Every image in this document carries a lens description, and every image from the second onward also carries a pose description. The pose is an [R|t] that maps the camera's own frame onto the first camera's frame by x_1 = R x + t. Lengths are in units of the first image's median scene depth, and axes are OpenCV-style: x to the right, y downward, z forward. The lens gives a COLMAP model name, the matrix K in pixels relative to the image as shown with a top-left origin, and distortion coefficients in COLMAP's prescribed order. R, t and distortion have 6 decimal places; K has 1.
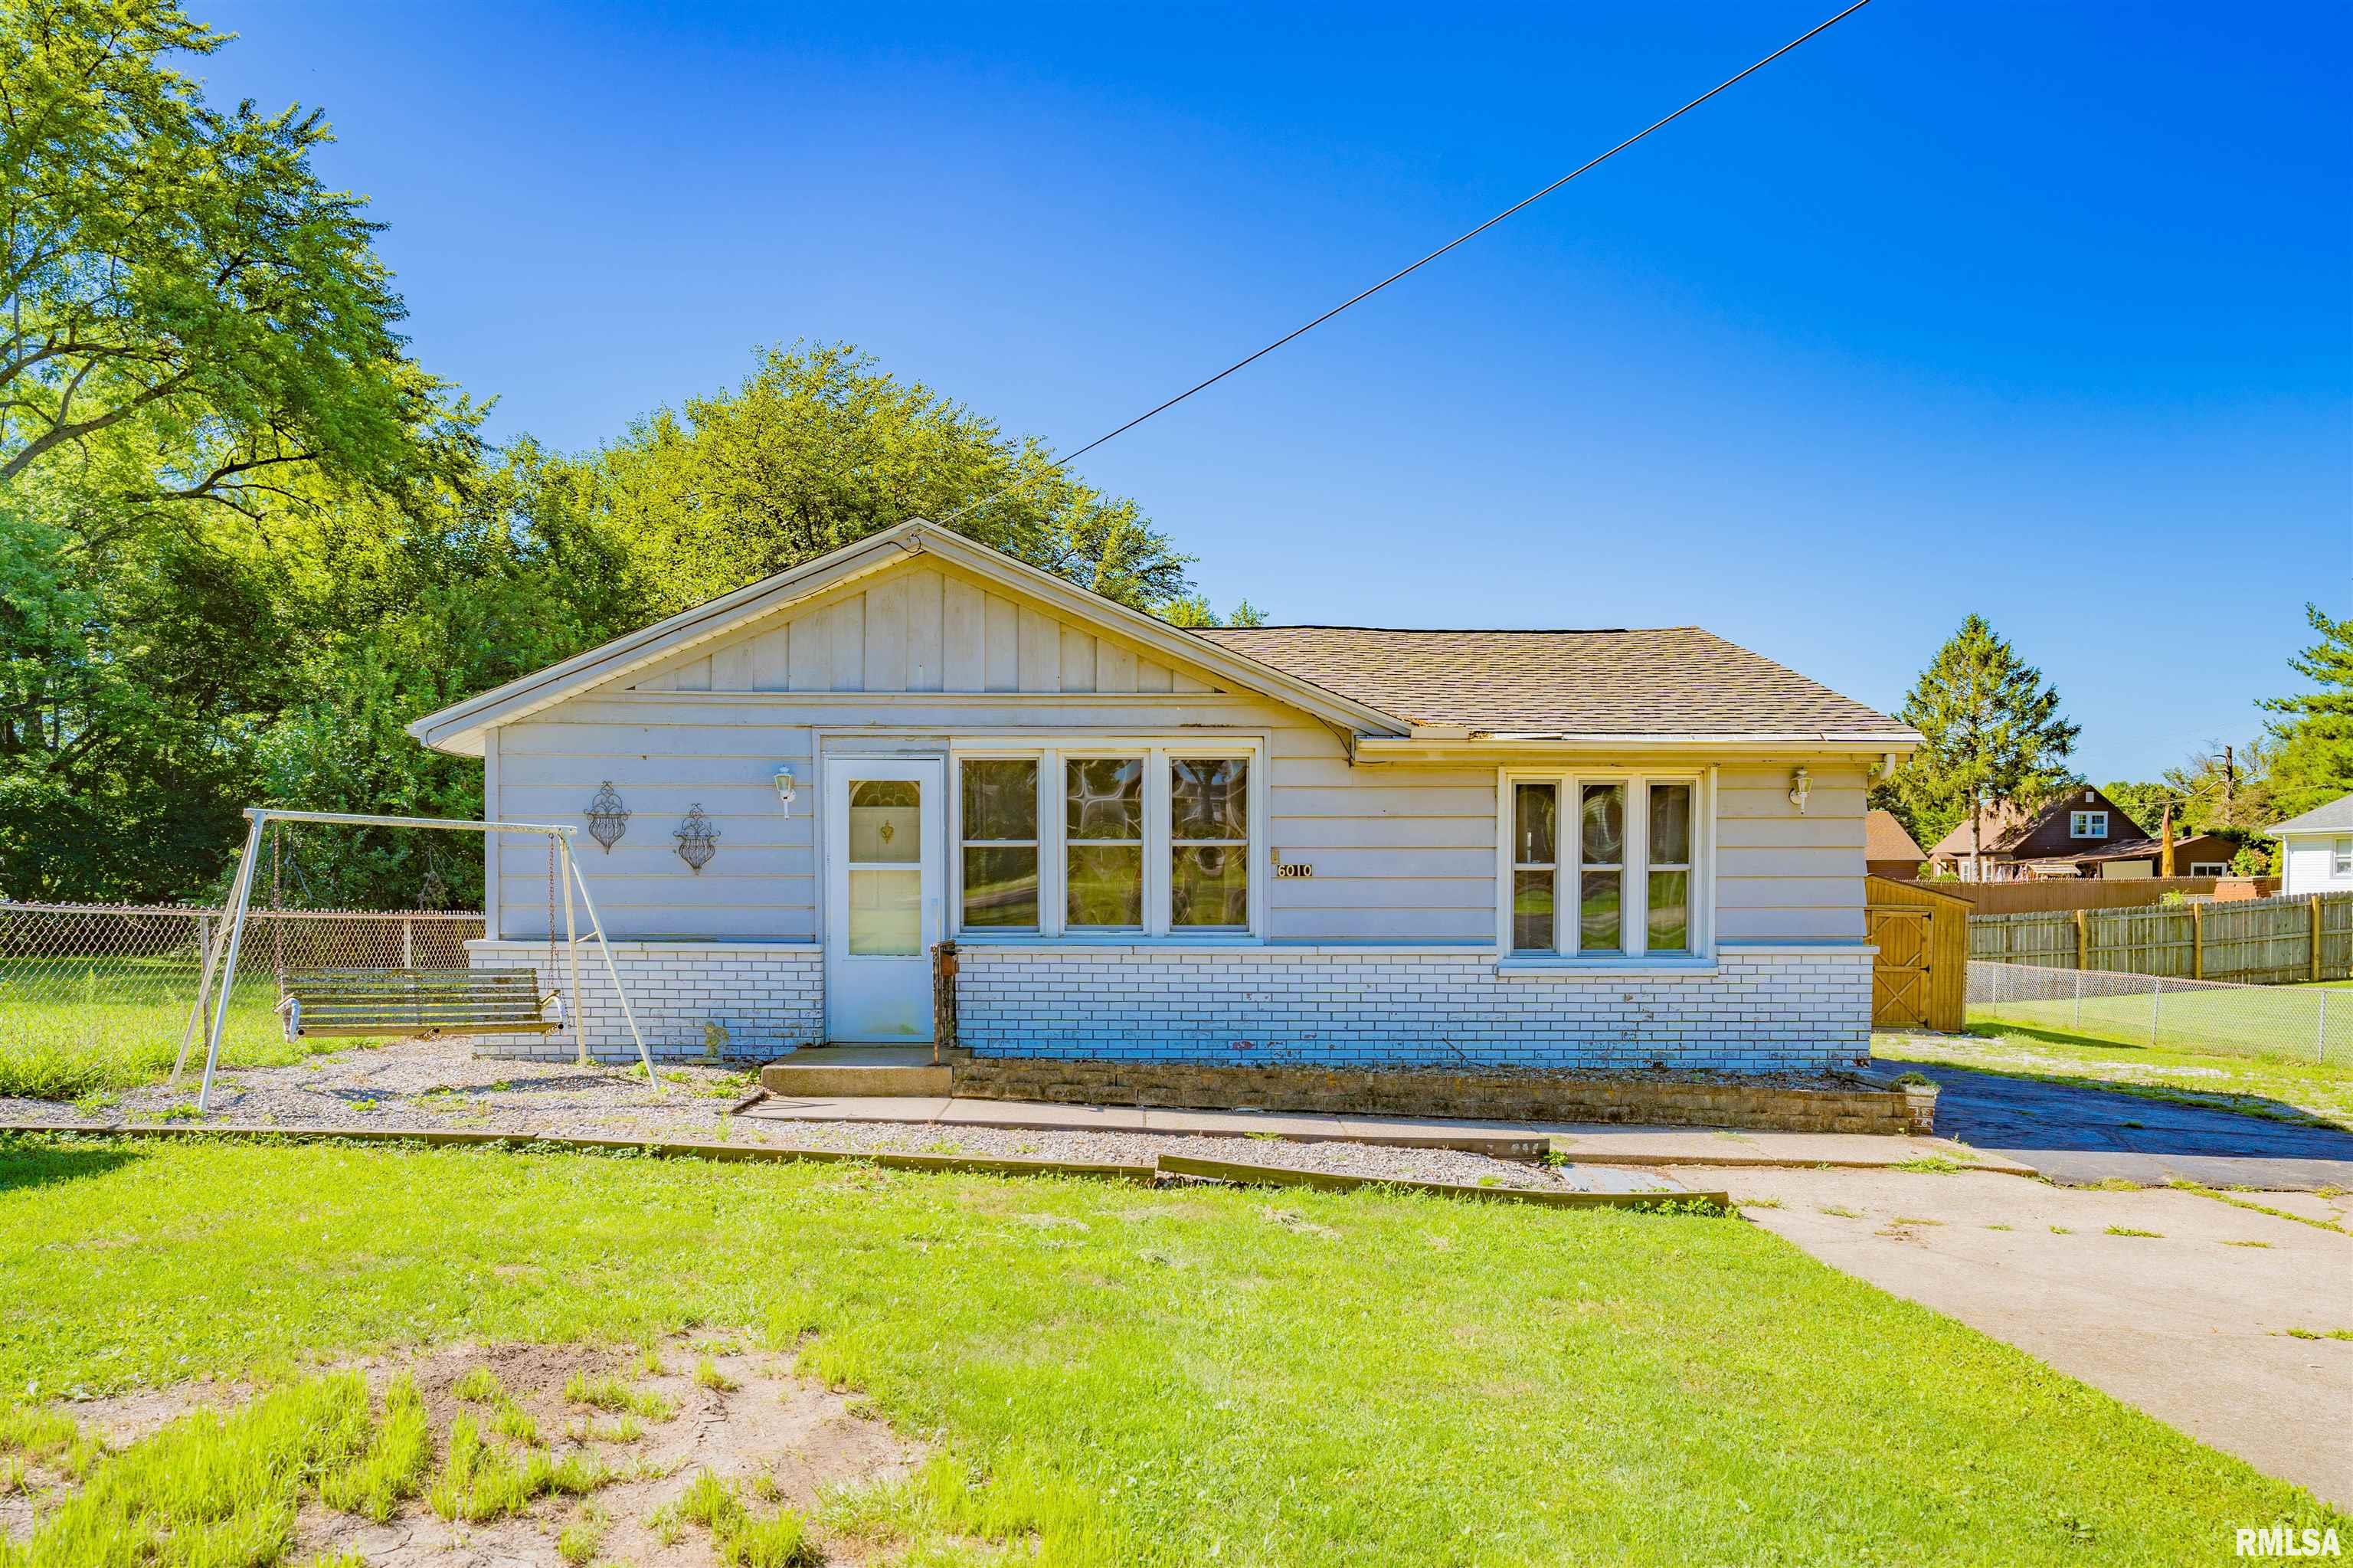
lens RADIAL K [[1590.2, 0, 1183.3], [0, 1590.2, 797.2], [0, 0, 1]] dist [-0.010532, 0.018627]
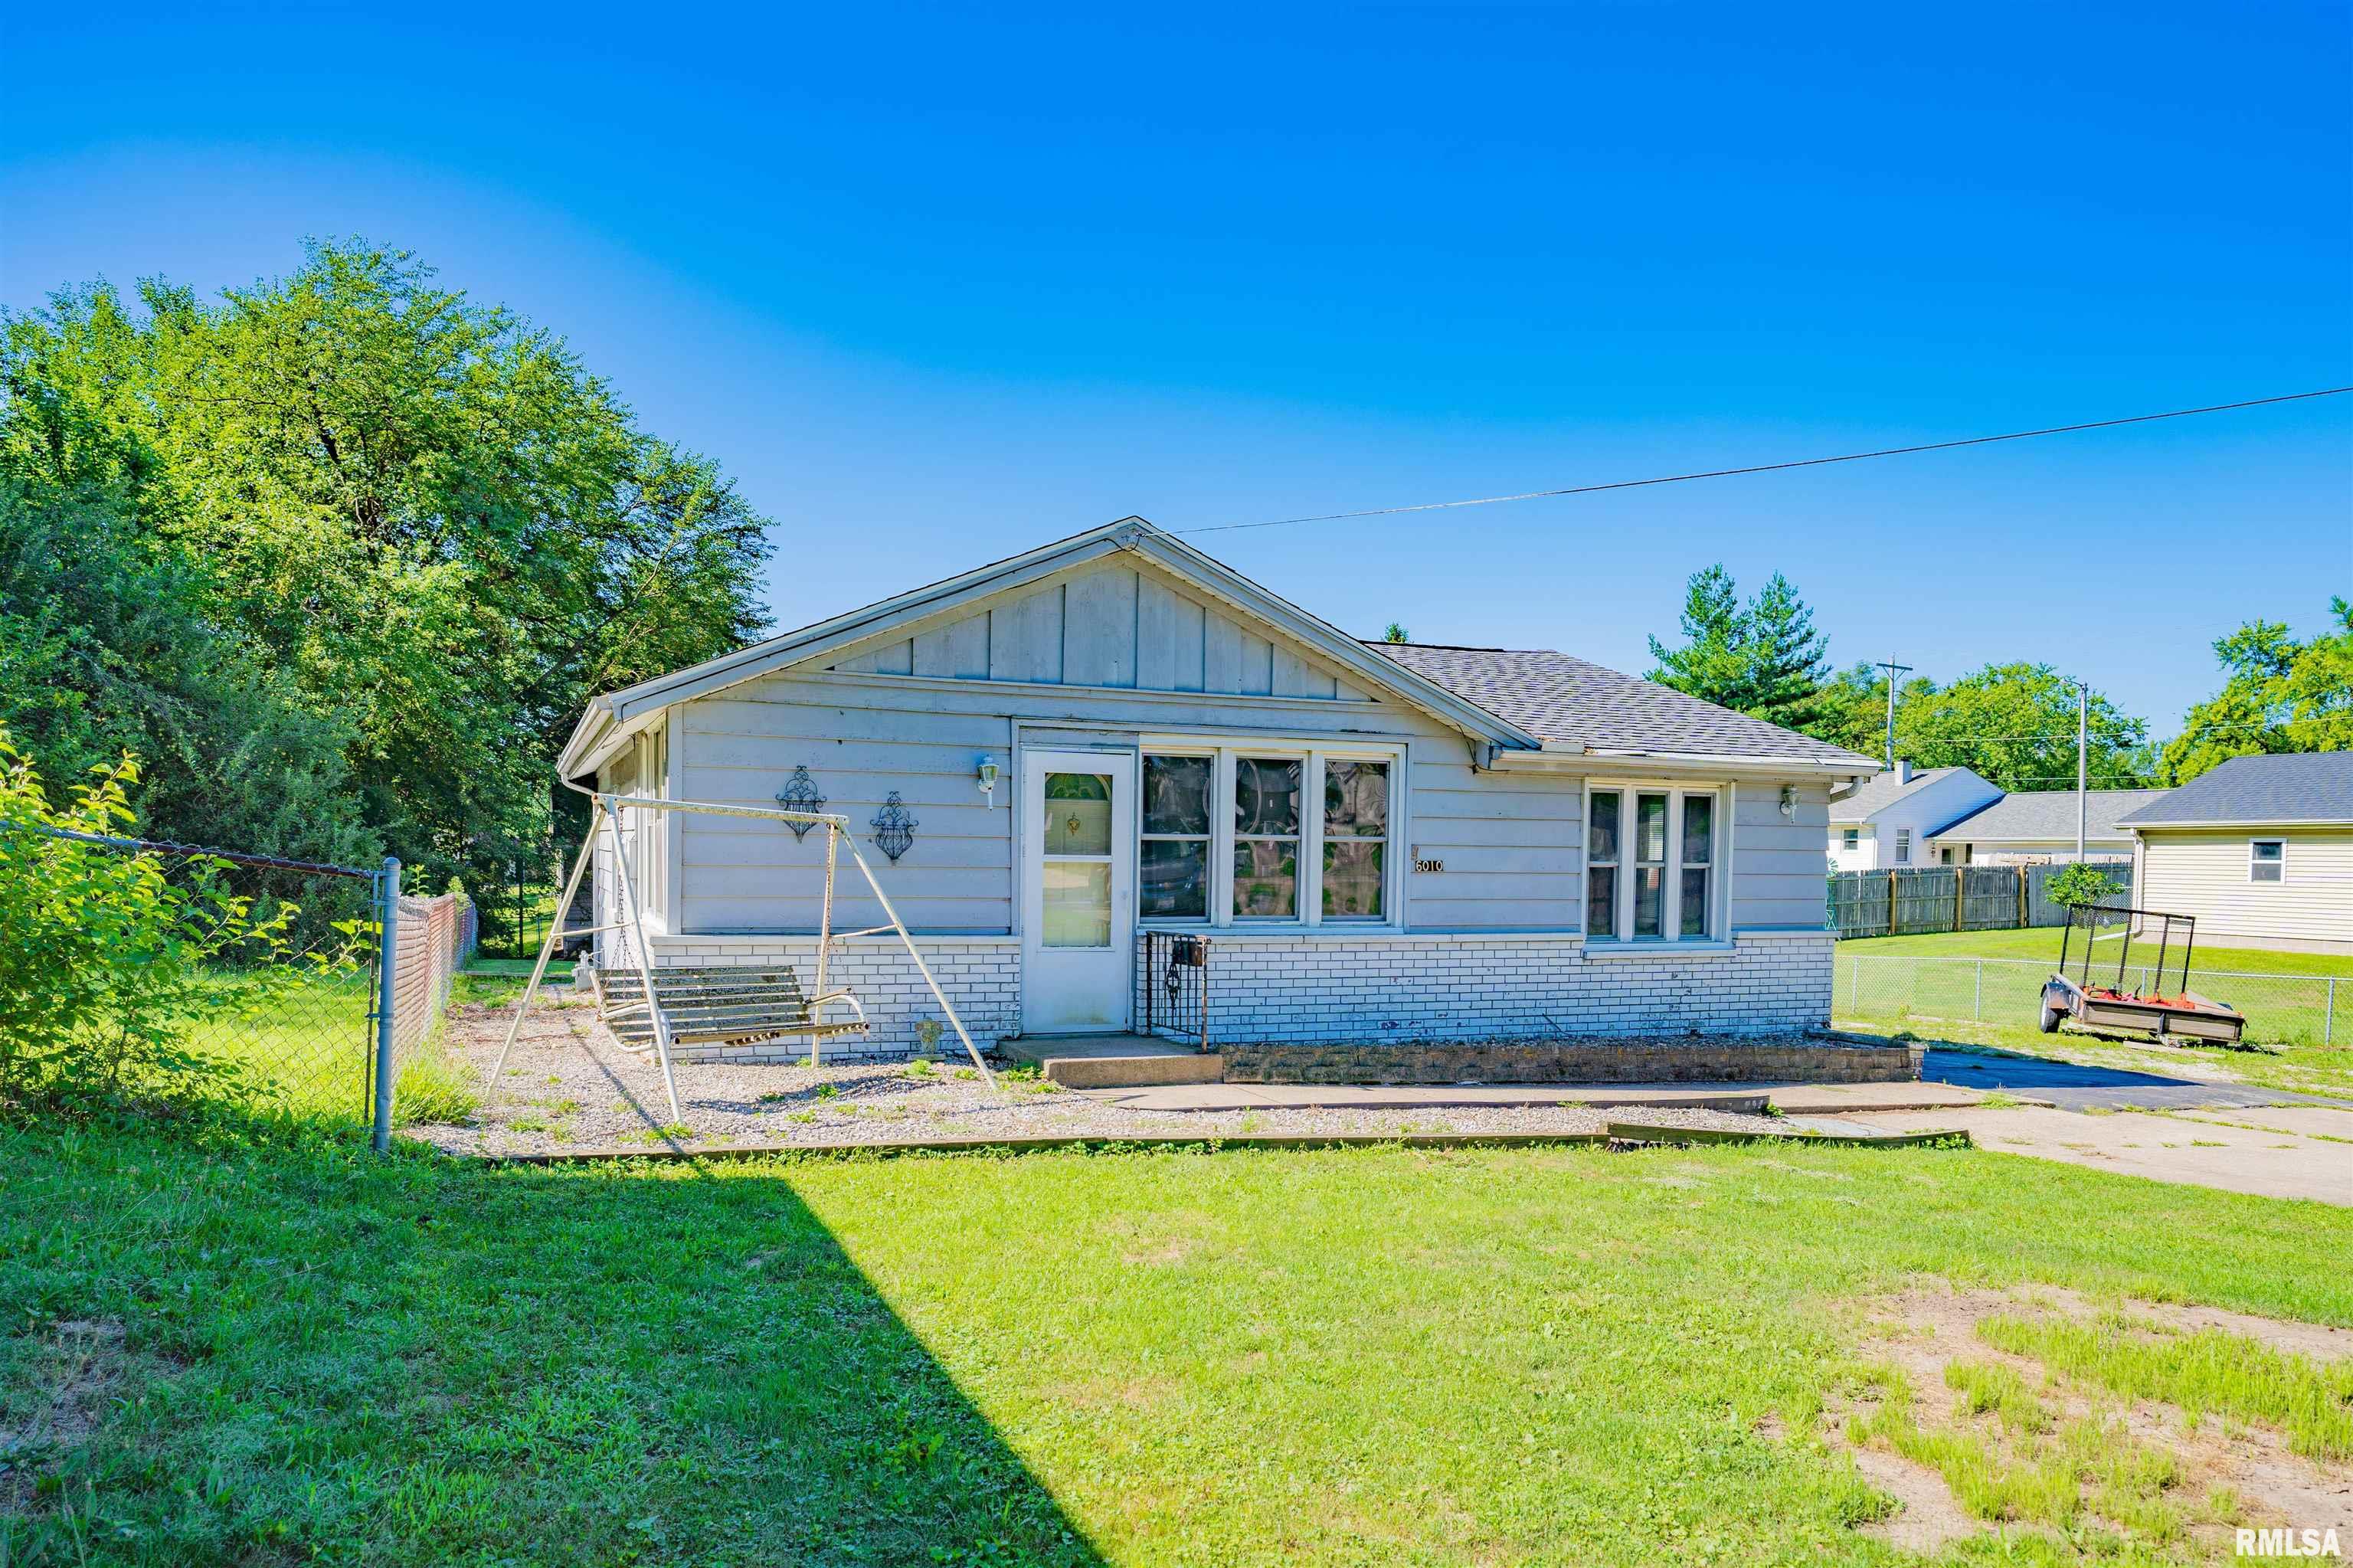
lens RADIAL K [[1590.2, 0, 1190.9], [0, 1590.2, 776.1], [0, 0, 1]] dist [-0.010532, 0.018627]
pose [[0.928236, 0.029343, 0.370833, -0.498926], [-0.030881, 0.999521, -0.001791, -0.009266], [-0.370708, -0.009789, 0.928698, 0.035435]]
